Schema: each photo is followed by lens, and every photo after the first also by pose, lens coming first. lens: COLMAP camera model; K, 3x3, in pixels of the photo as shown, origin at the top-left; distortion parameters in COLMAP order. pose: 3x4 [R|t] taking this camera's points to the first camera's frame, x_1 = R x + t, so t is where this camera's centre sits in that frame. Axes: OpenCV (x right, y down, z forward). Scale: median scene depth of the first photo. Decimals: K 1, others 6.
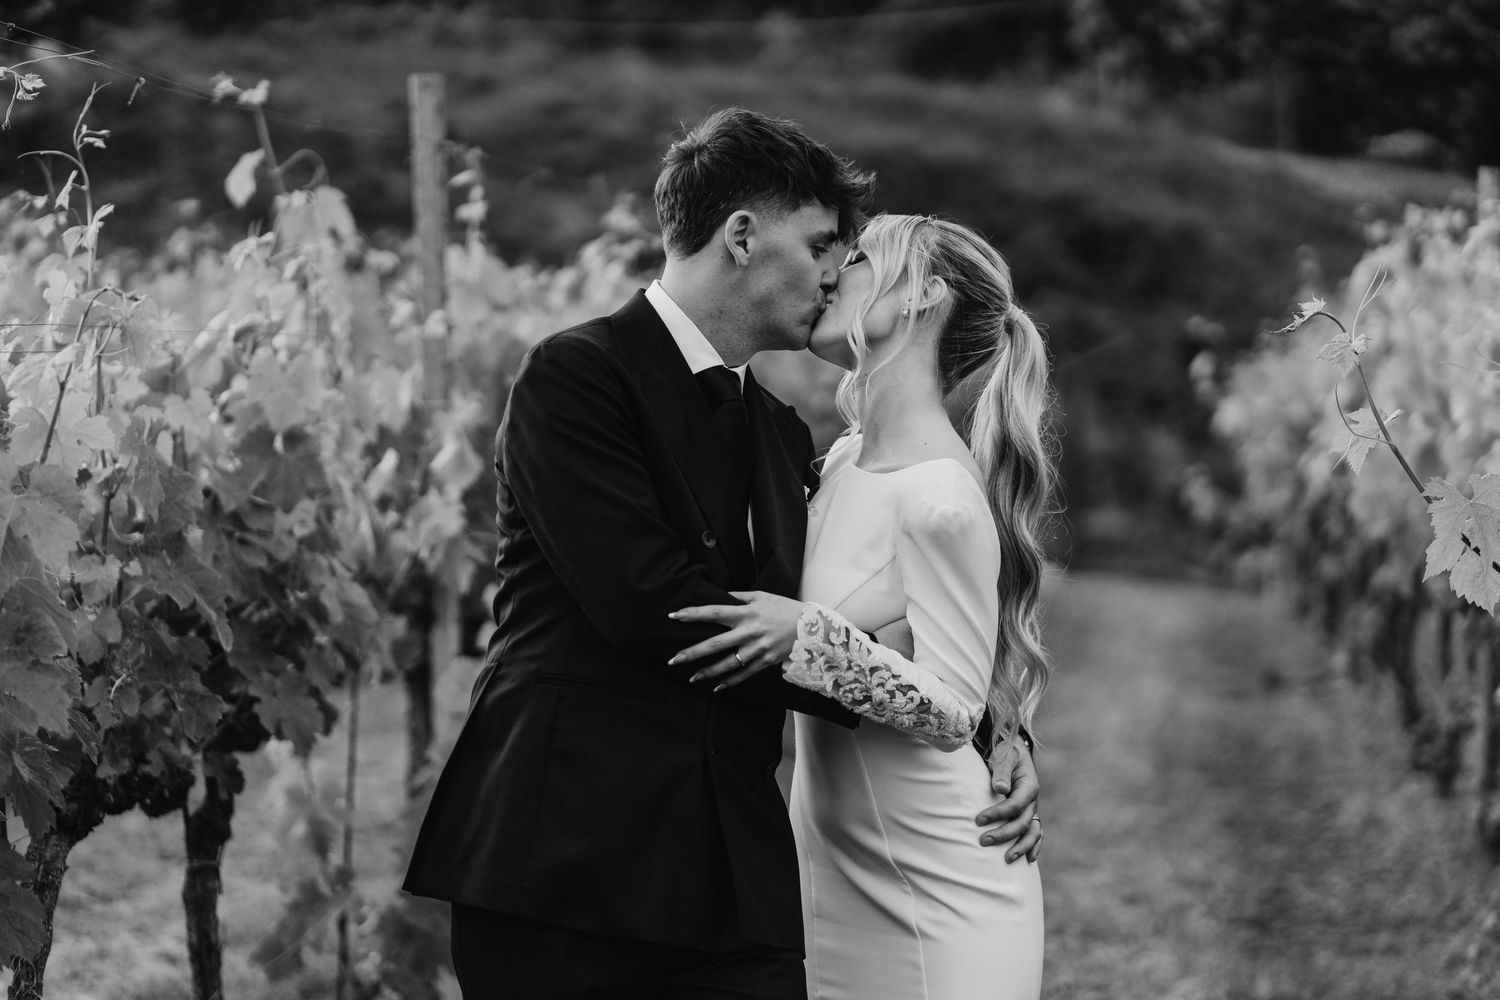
lens RADIAL K [[3753.2, 0, 750.0], [0, 3753.2, 500.0], [0, 0, 1]] dist [-0.034287, 0.557950]
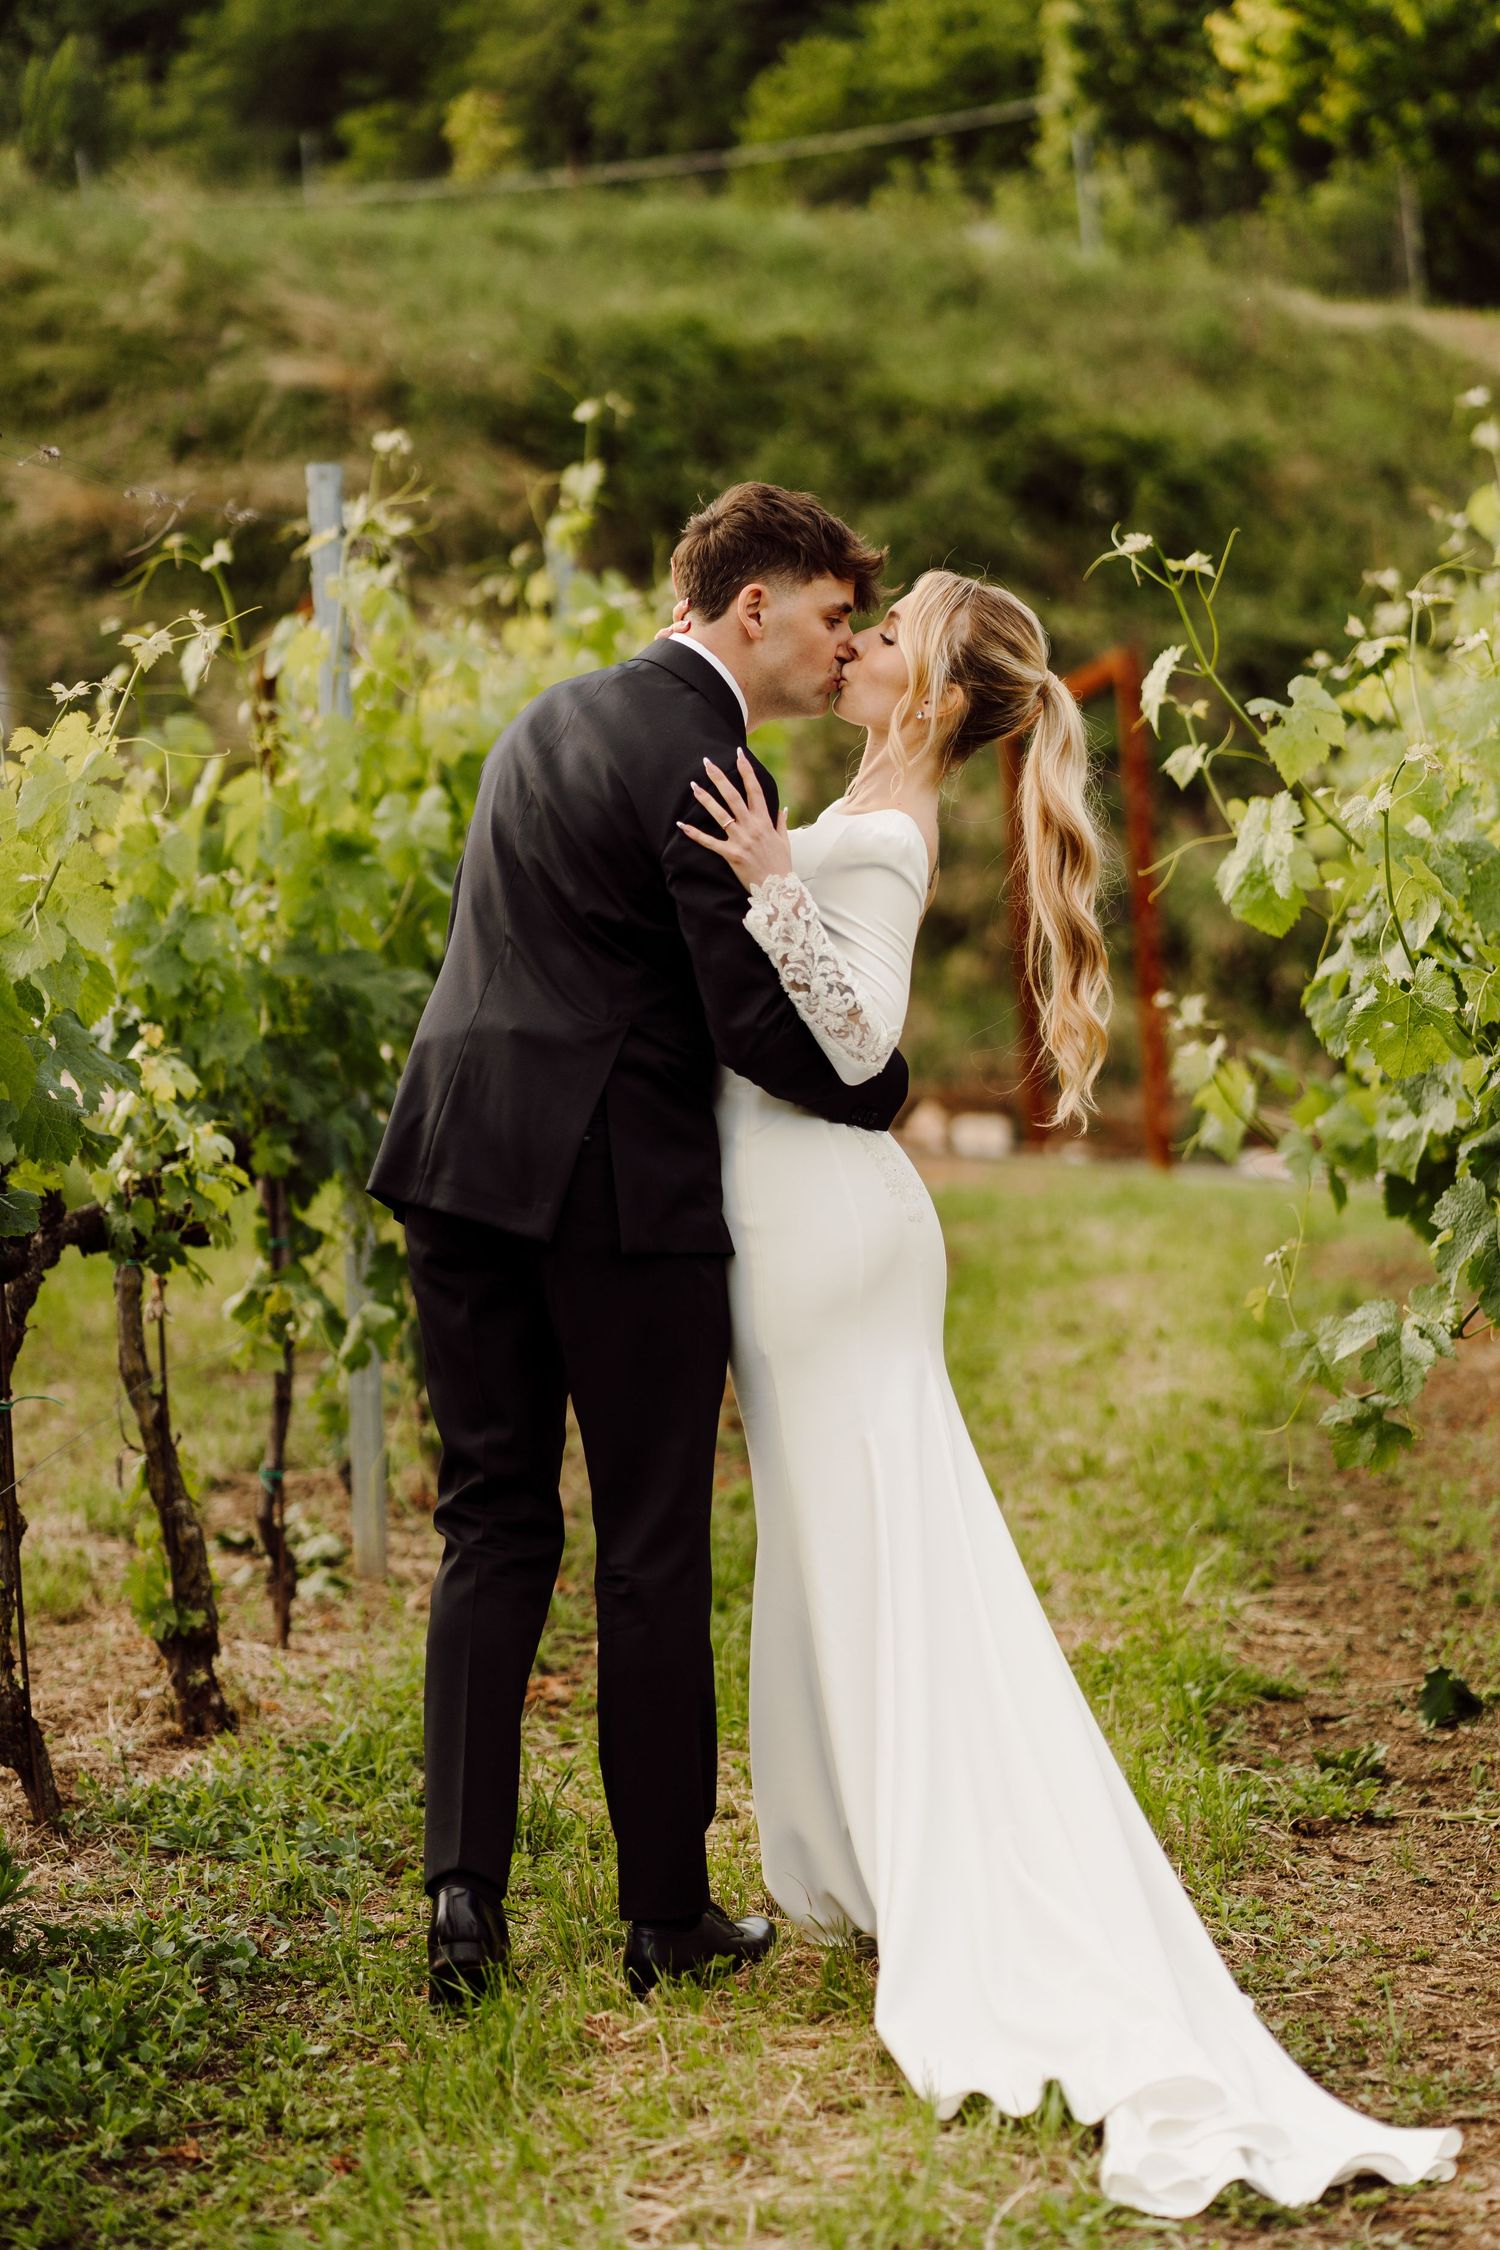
lens RADIAL K [[5629.8, 0, 750.0], [0, 5629.8, 1125.0], [0, 0, 1]] dist [-0.034287, 0.557950]
pose [[0.998354, -0.054749, 0.017091, 0.077650], [0.054201, 0.998048, 0.031027, -0.015716], [-0.018756, -0.030050, 0.999372, 0.546413]]
